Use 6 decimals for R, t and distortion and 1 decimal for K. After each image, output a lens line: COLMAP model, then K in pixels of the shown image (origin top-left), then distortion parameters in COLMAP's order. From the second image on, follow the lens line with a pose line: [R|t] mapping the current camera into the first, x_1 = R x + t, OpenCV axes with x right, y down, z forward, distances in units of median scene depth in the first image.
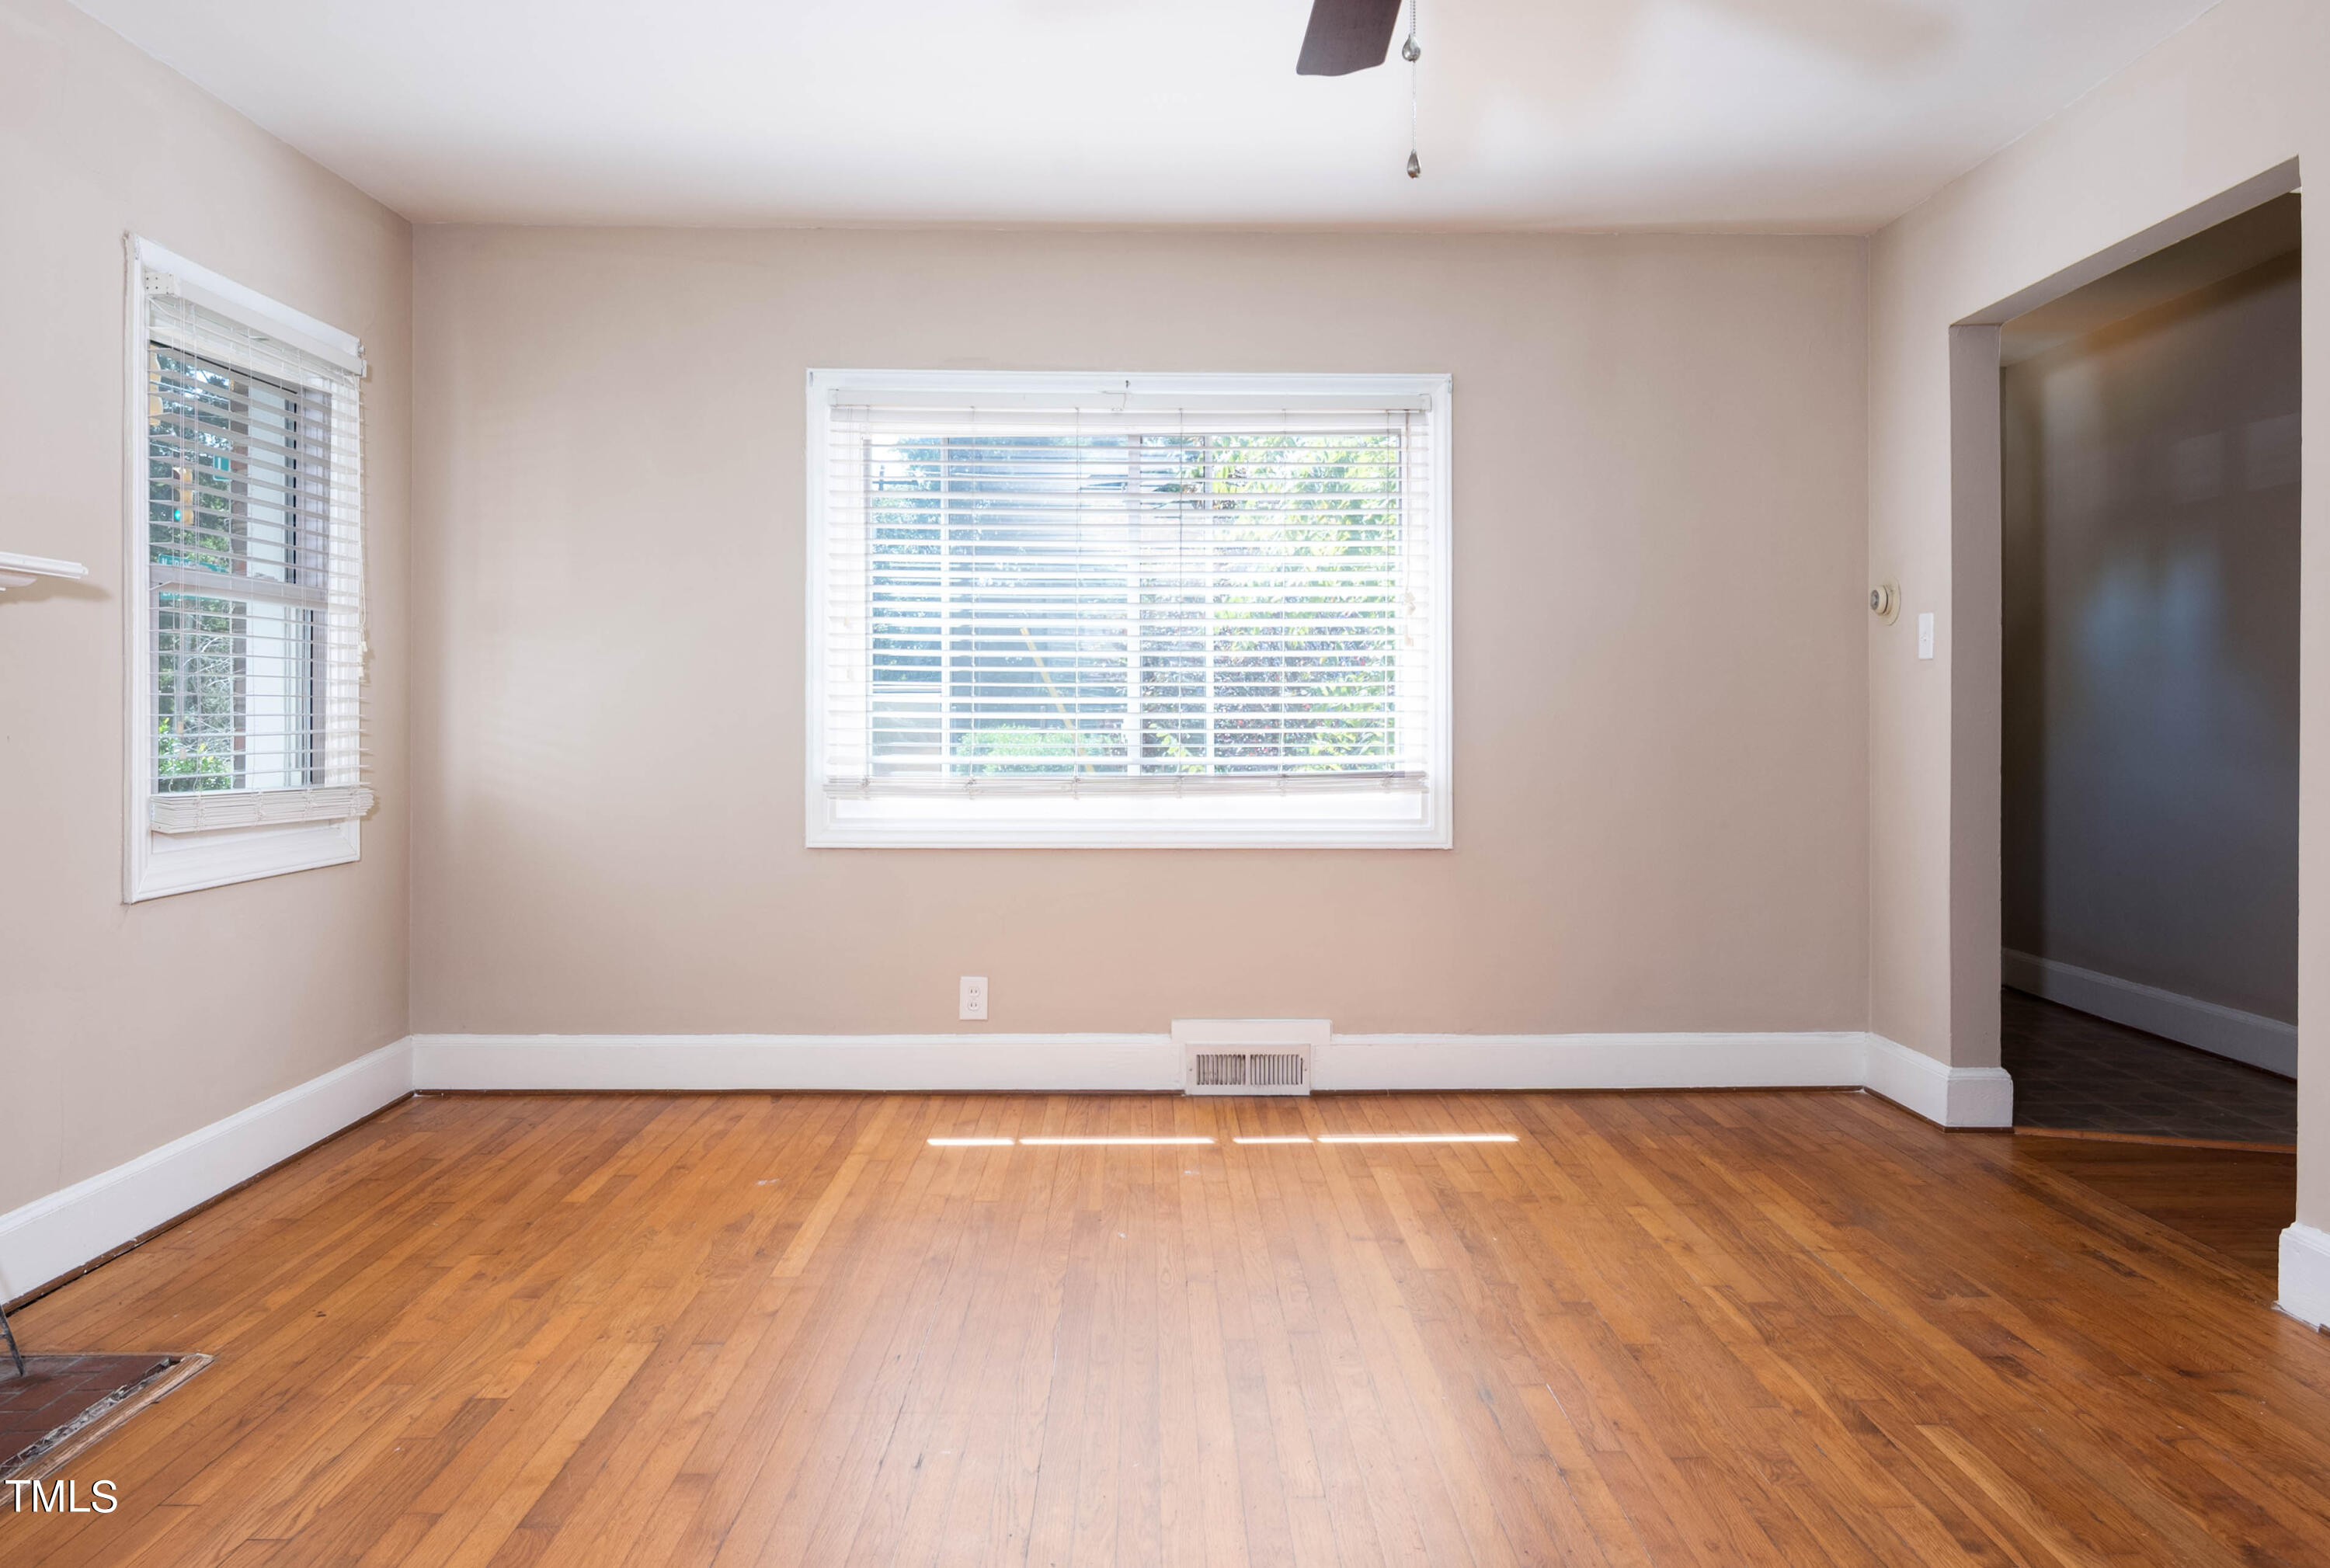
lens RADIAL K [[1730.6, 0, 1198.4], [0, 1730.6, 721.2], [0, 0, 1]] dist [-0.004058, -0.009977]
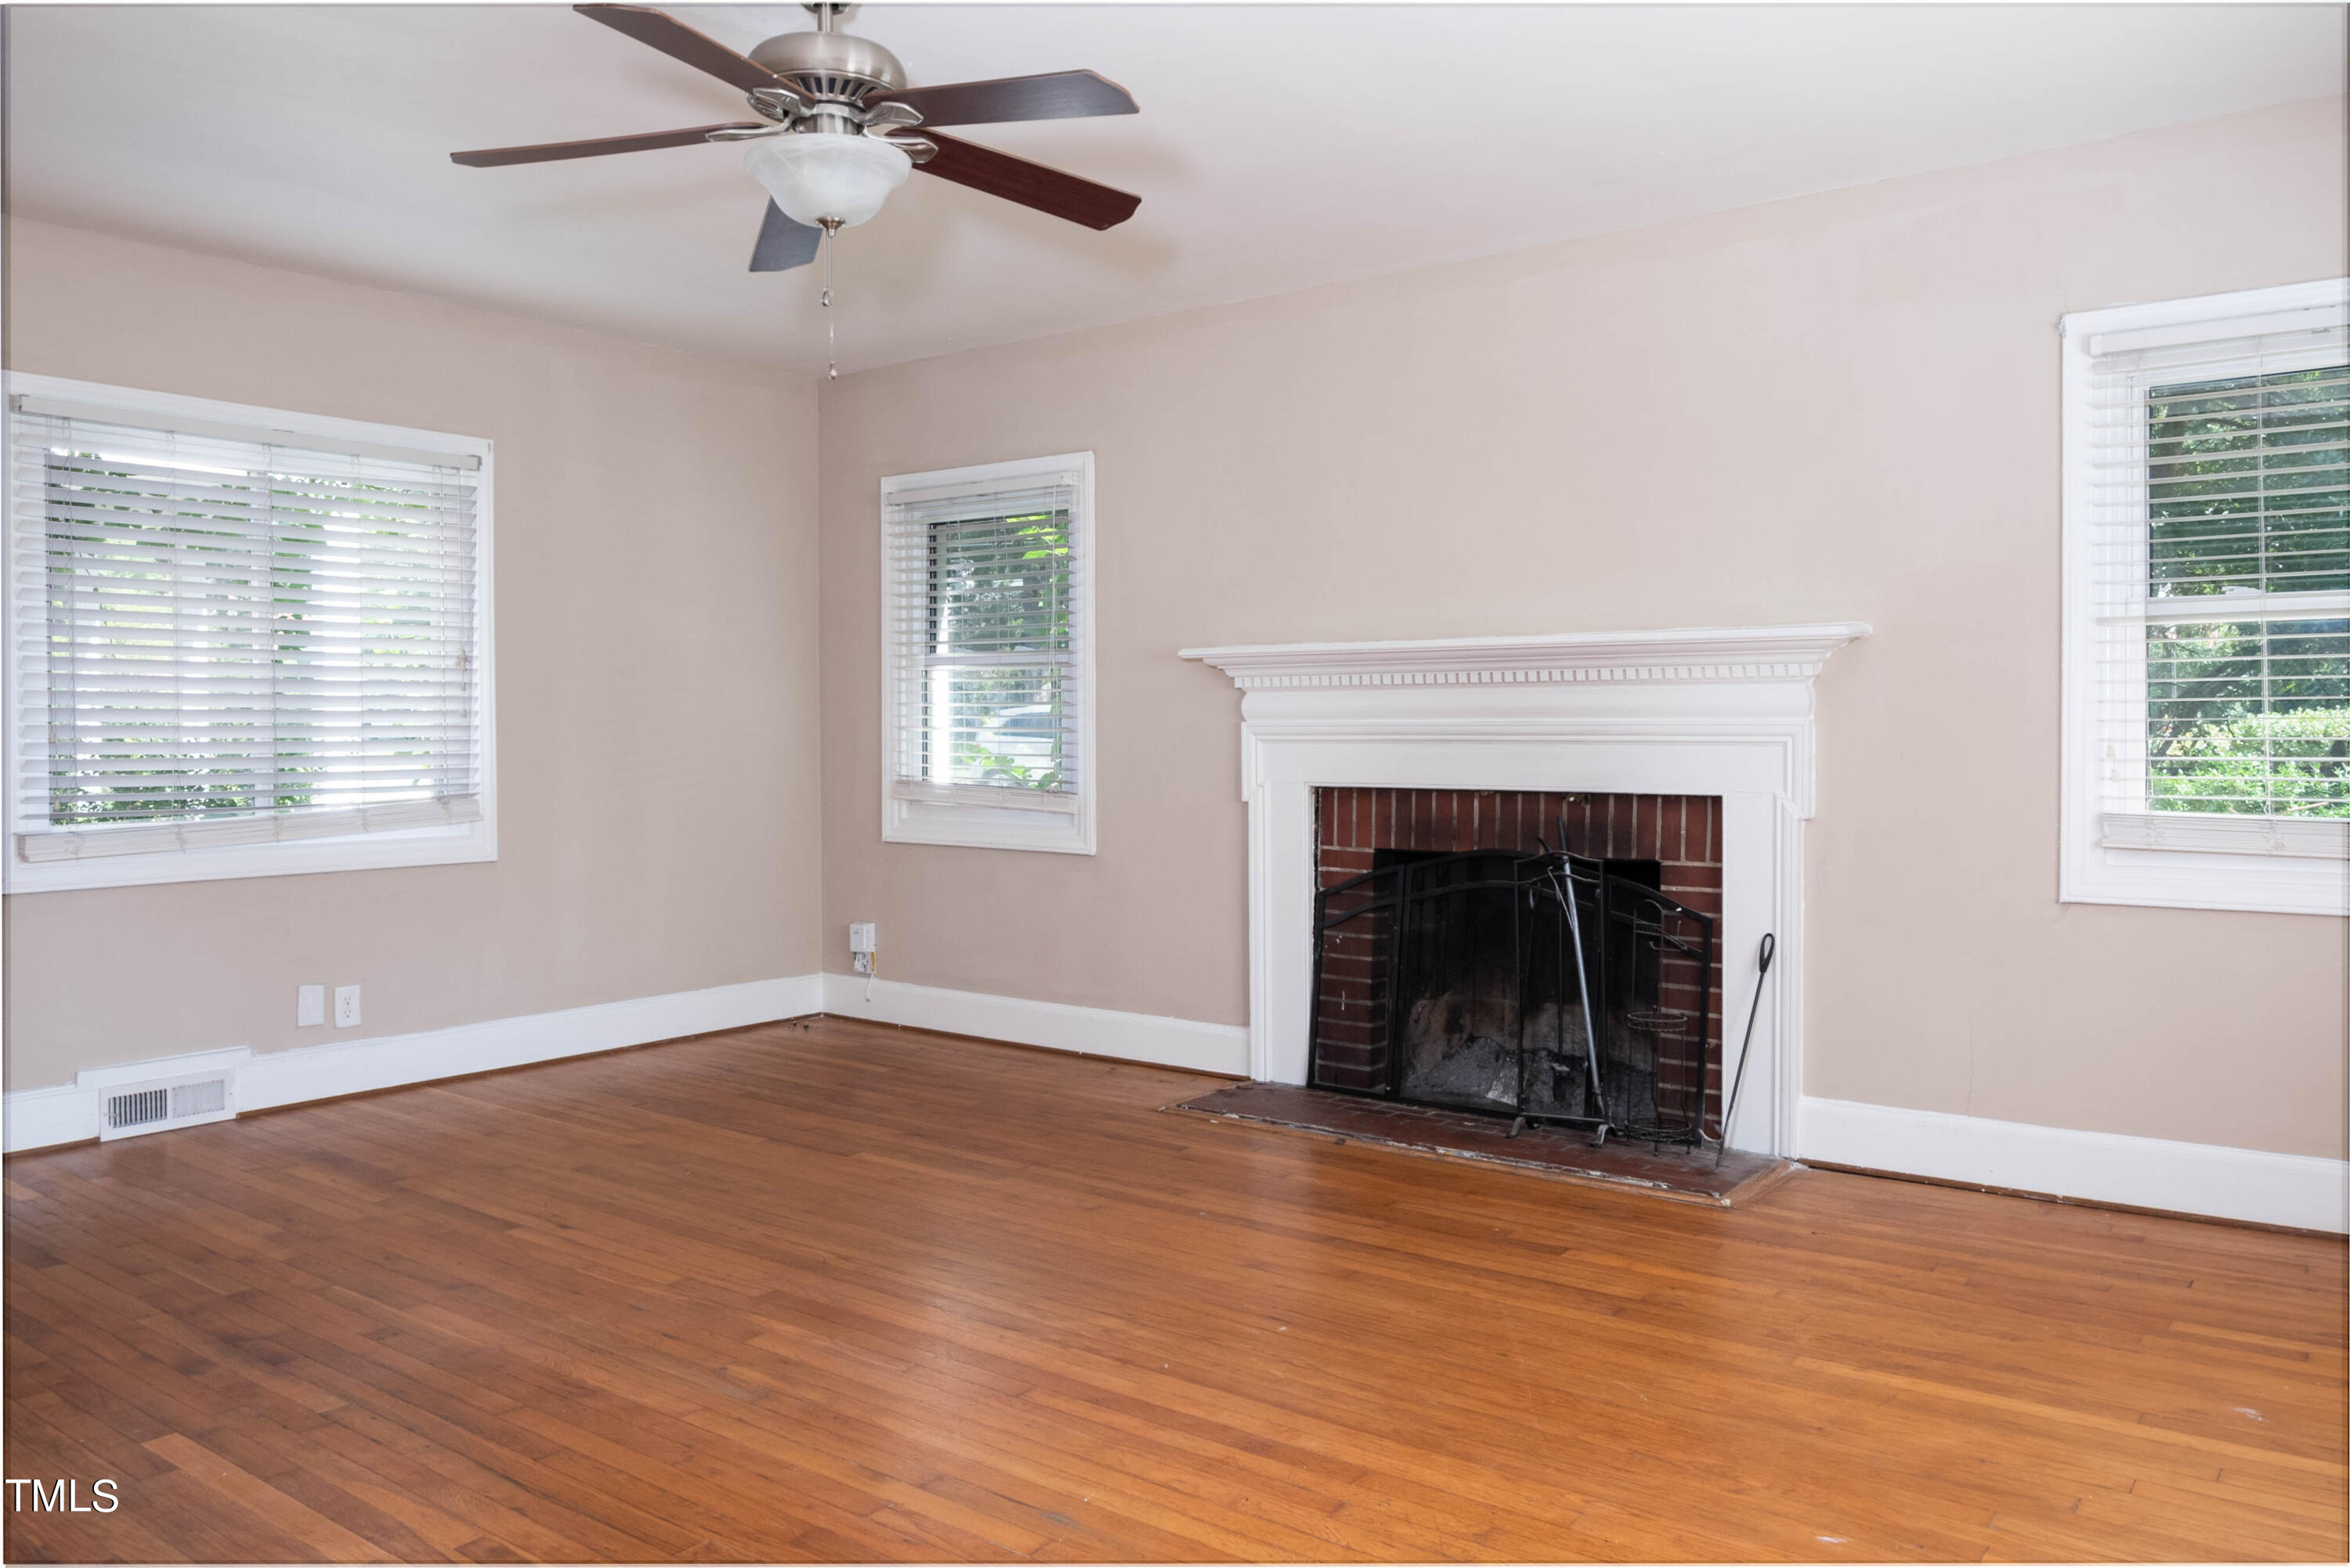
lens RADIAL K [[1684.4, 0, 1164.2], [0, 1684.4, 752.1], [0, 0, 1]] dist [-0.003472, -0.006289]
pose [[-0.629085, 0.008651, -0.777288, 0.500065], [-0.000680, 0.999932, 0.011680, -0.005936], [0.777336, 0.007876, -0.629036, 0.993031]]
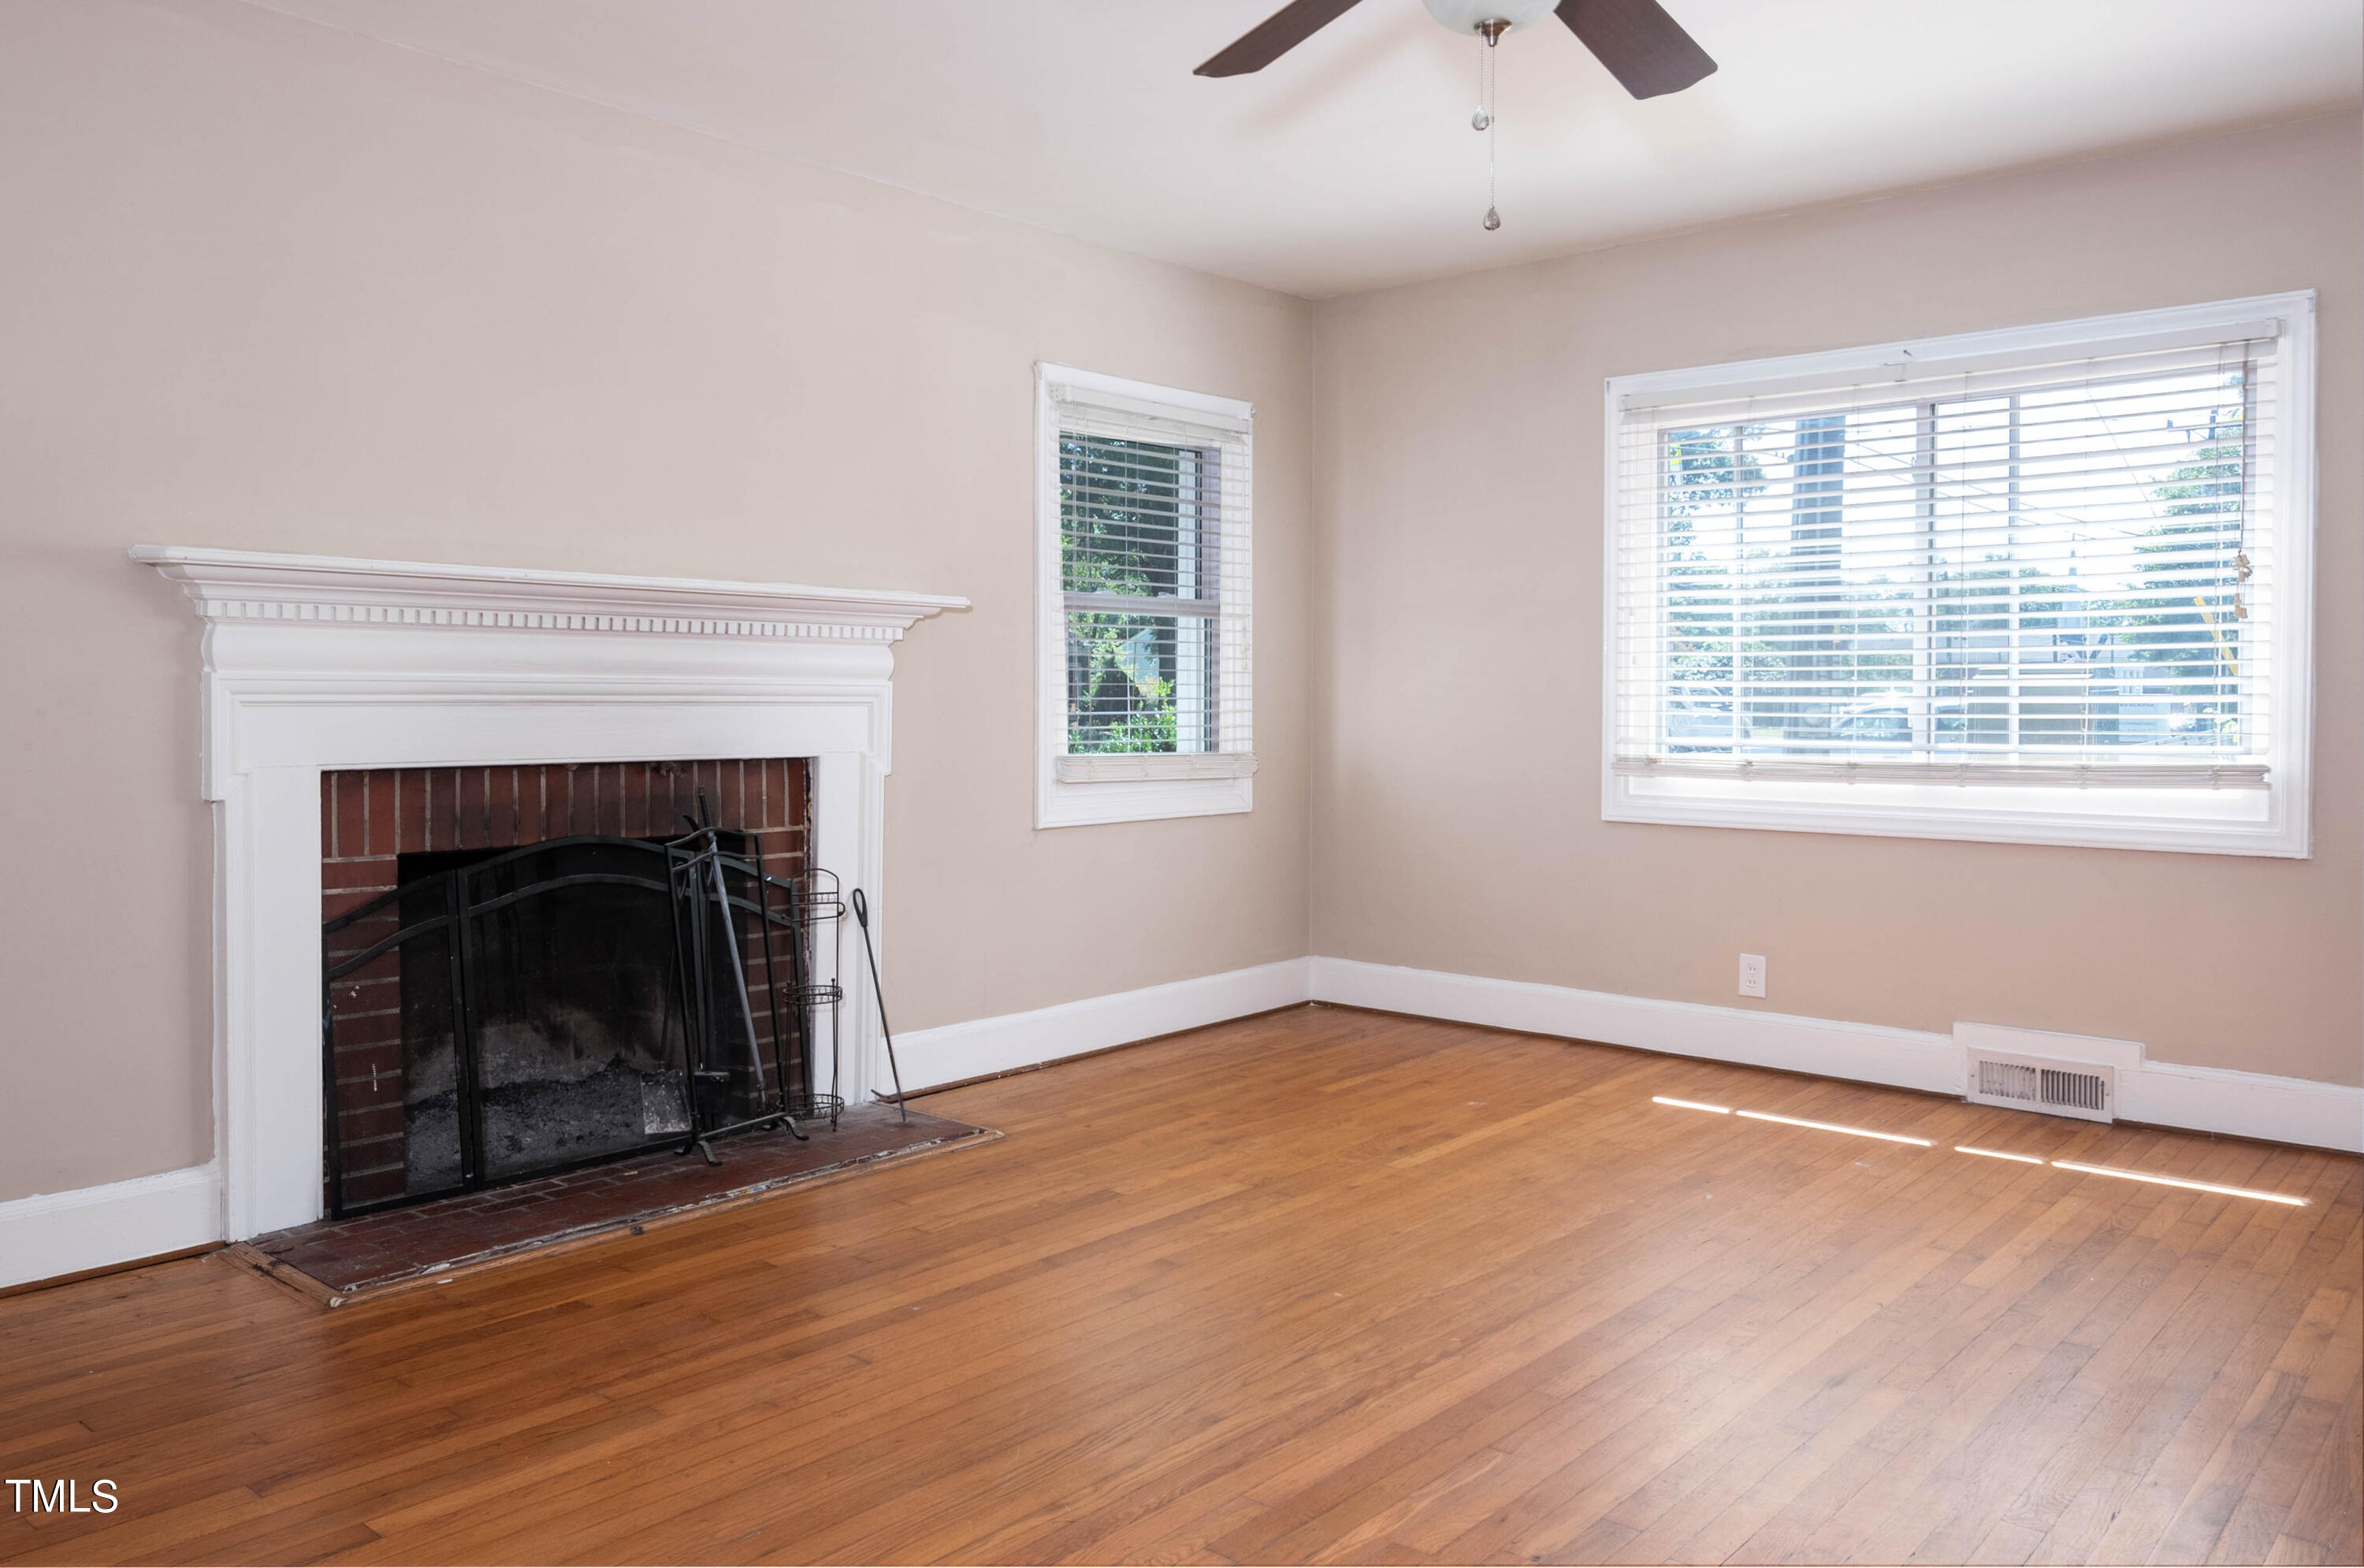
lens RADIAL K [[1753.6, 0, 1121.0], [0, 1753.6, 745.4], [0, 0, 1]] dist [-0.009007, -0.007711]
pose [[0.721855, 0.018748, -0.691791, 0.352970], [-0.002141, 0.999689, 0.024857, -0.001115], [0.692041, -0.016462, 0.721670, -0.004737]]
